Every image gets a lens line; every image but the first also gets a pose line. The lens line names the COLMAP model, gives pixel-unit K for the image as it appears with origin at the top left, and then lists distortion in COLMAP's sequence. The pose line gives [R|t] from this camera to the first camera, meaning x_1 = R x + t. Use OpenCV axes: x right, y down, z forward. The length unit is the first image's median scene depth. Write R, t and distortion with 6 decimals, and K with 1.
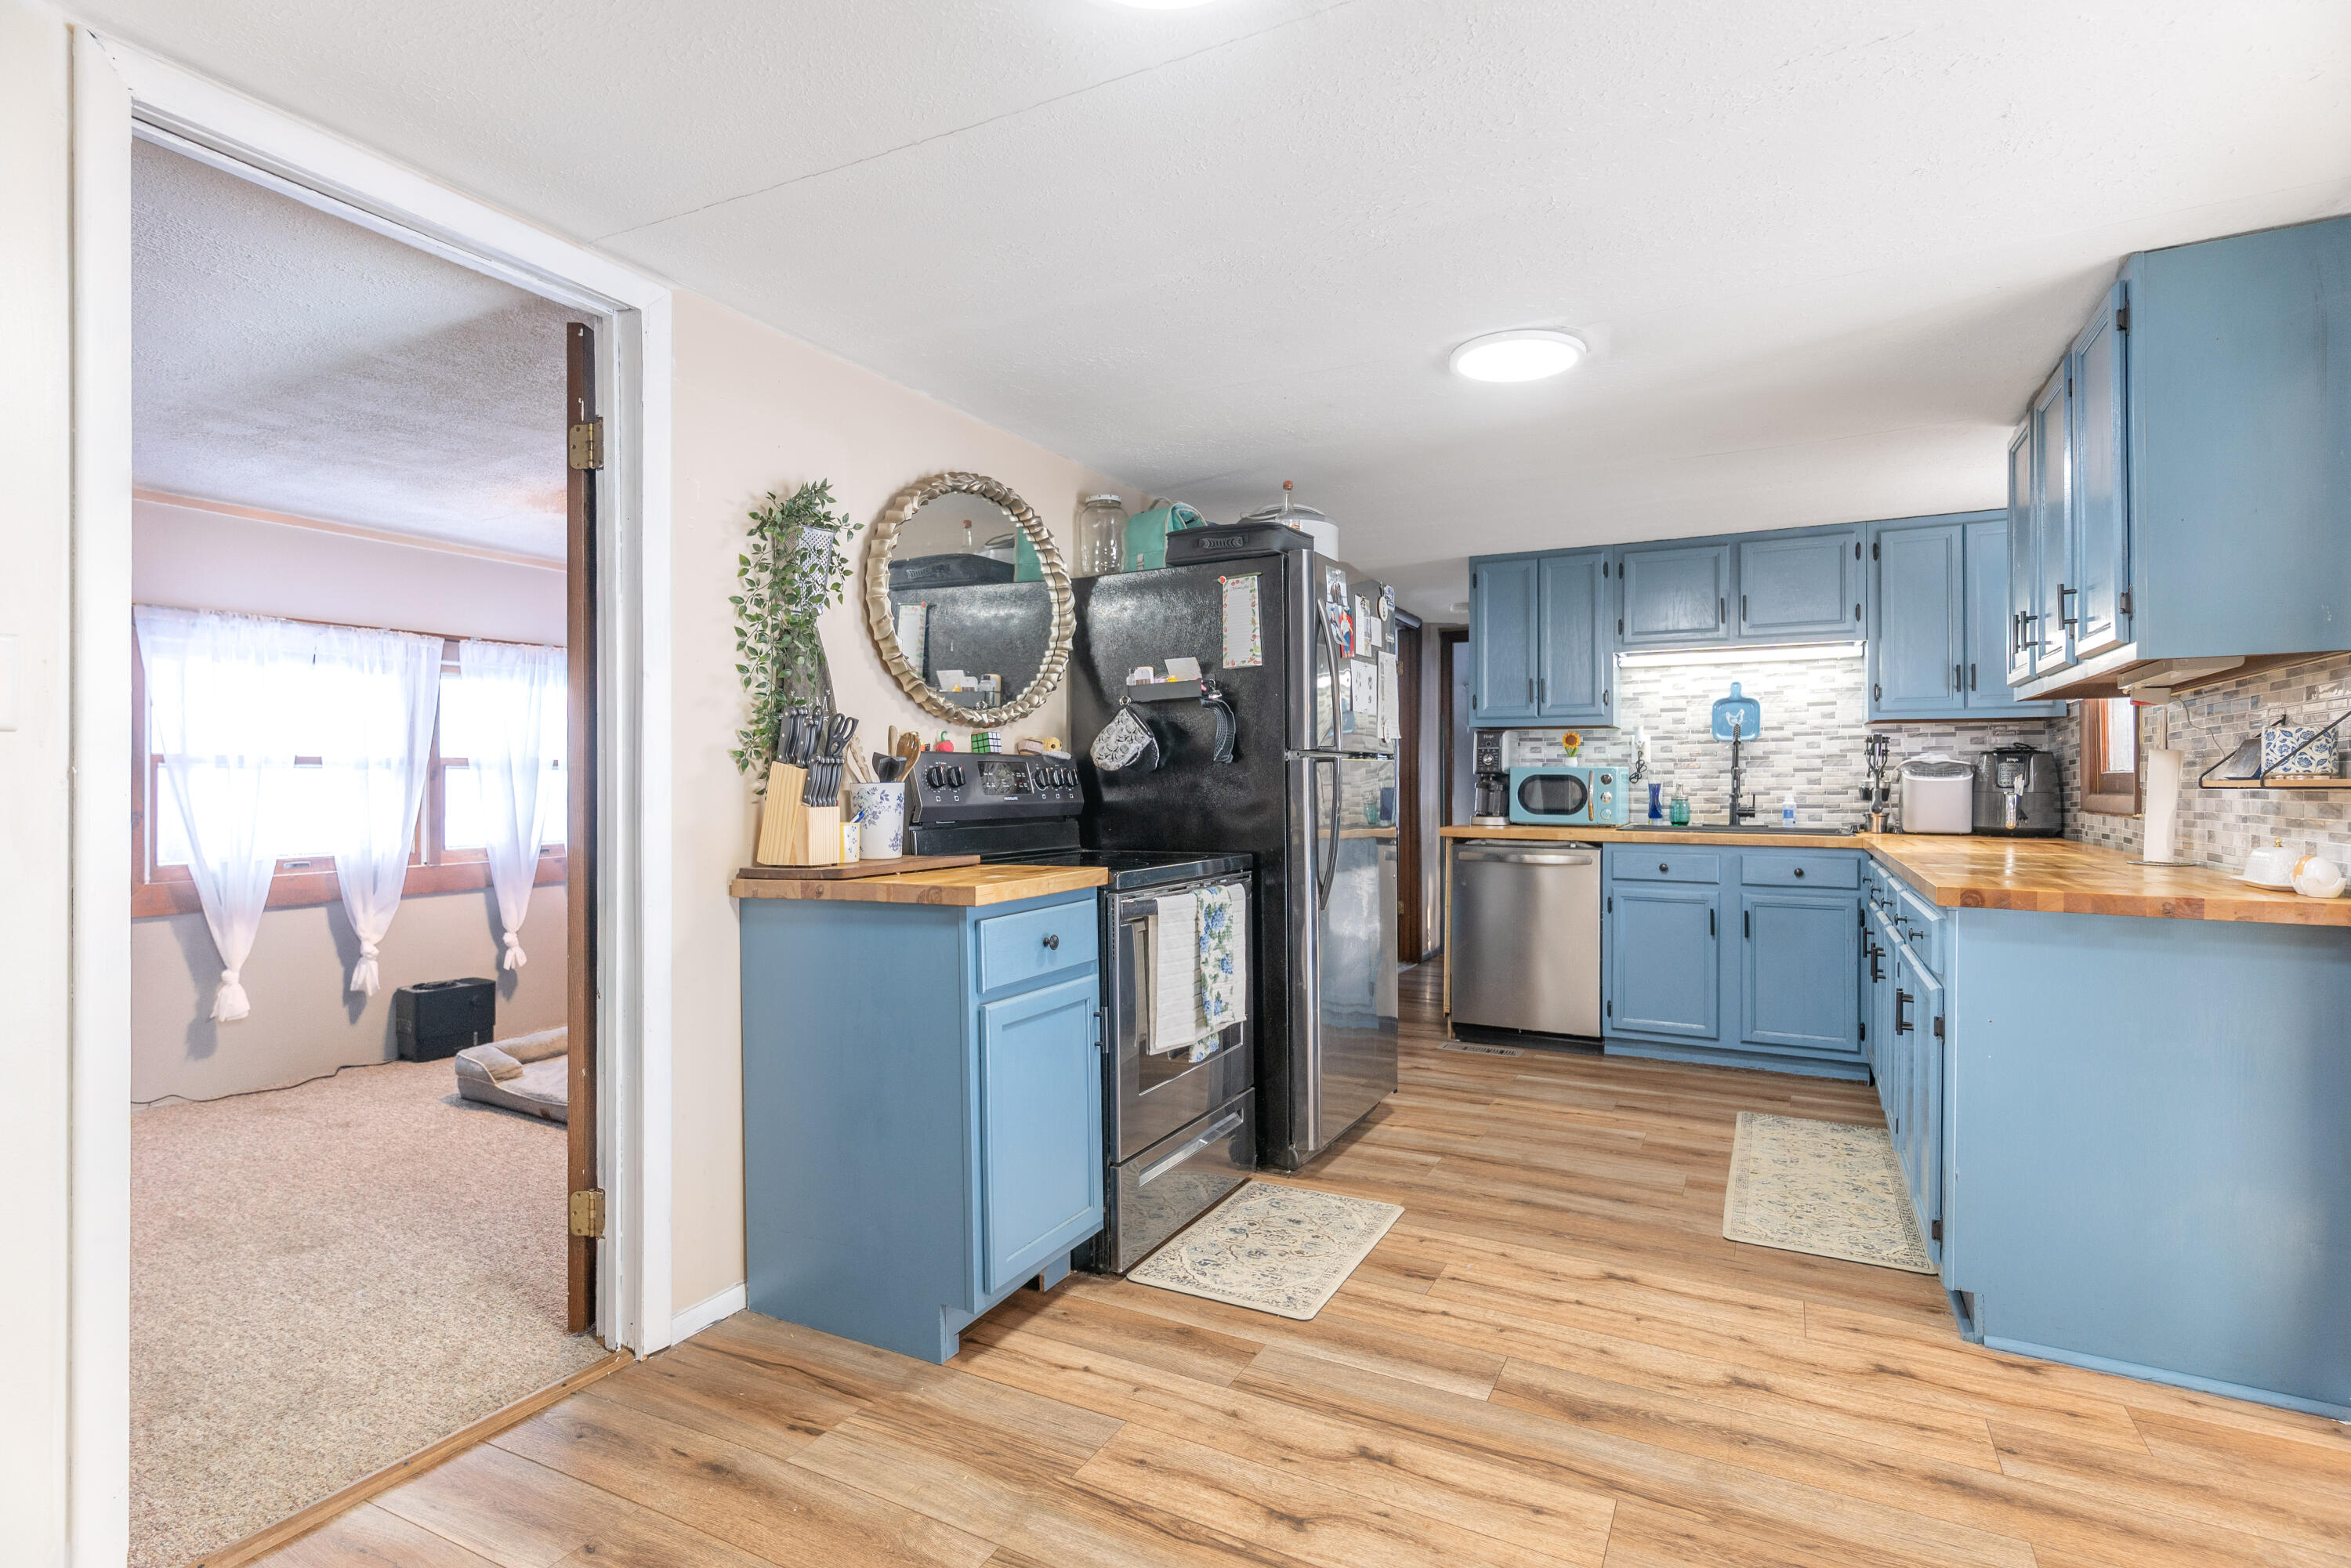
lens RADIAL K [[1124.5, 0, 1210.4], [0, 1124.5, 787.1], [0, 0, 1]] dist [-0.003283, 0.001229]
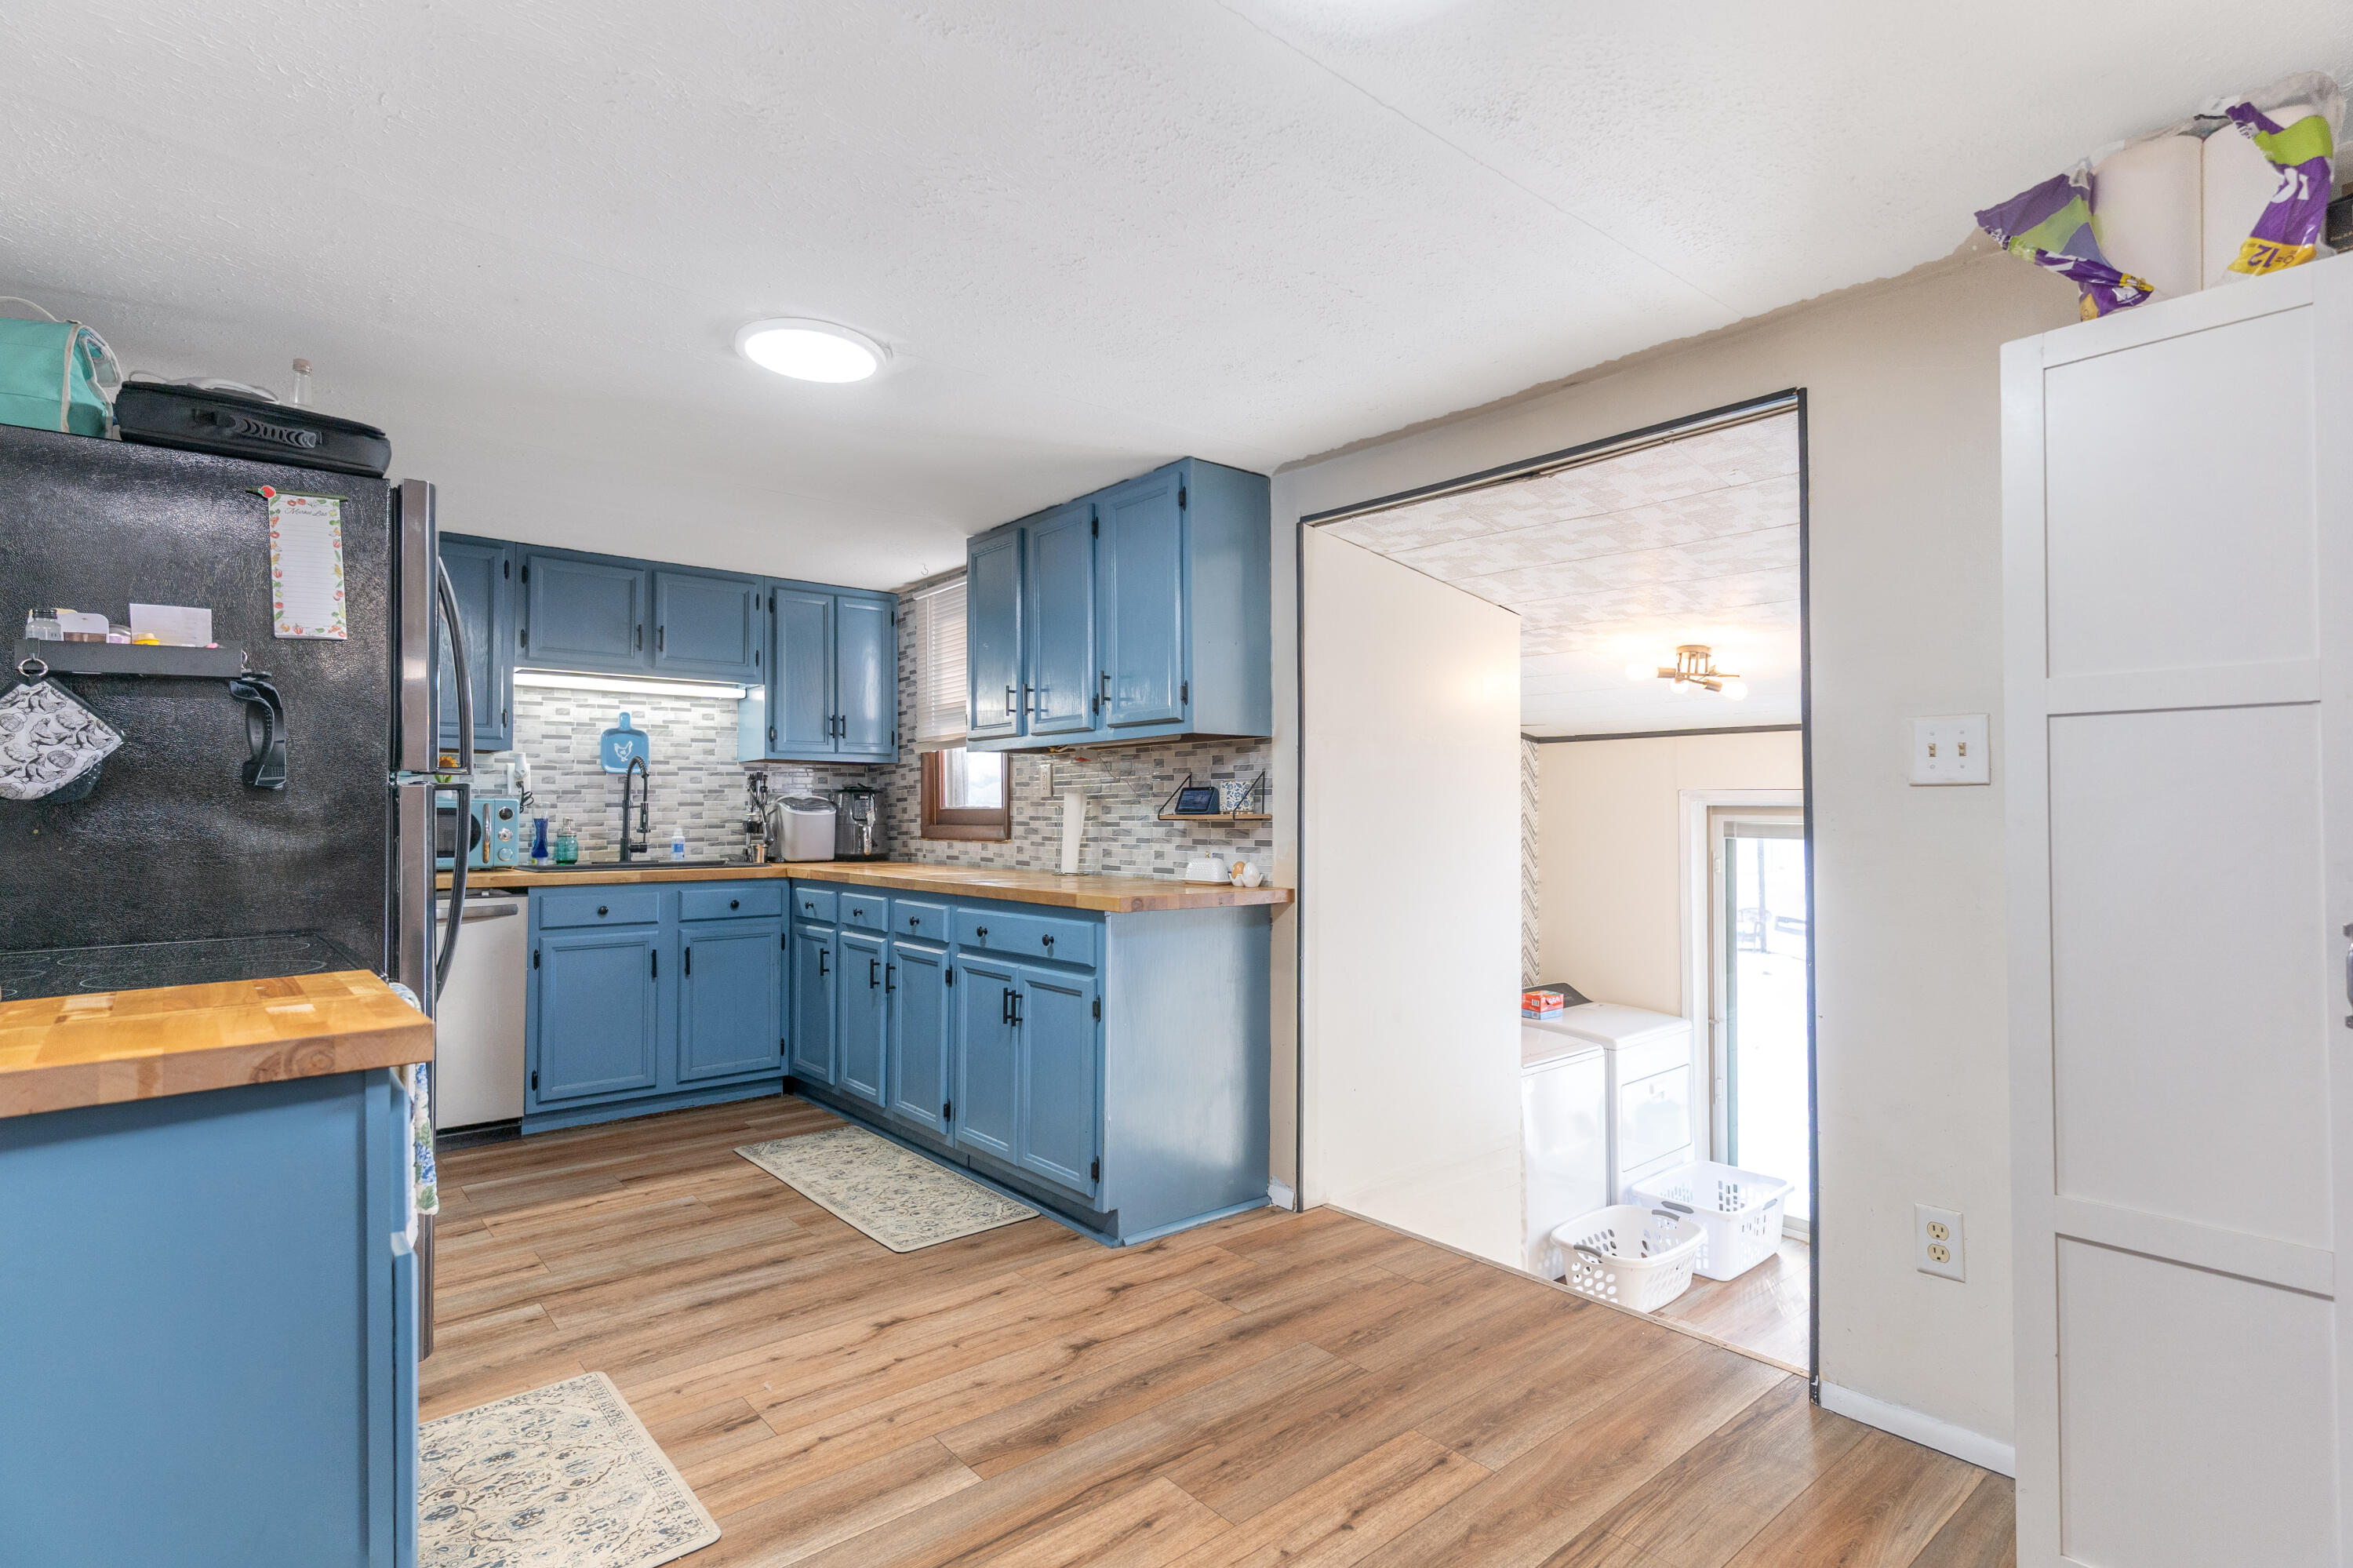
lens RADIAL K [[1125.6, 0, 1158.3], [0, 1125.6, 785.2], [0, 0, 1]] dist [-0.003283, 0.001229]
pose [[0.386484, 0.022375, 0.922025, -0.357269], [0.005991, 0.999624, -0.026769, -0.003857], [-0.922277, 0.015870, 0.386204, 0.307660]]
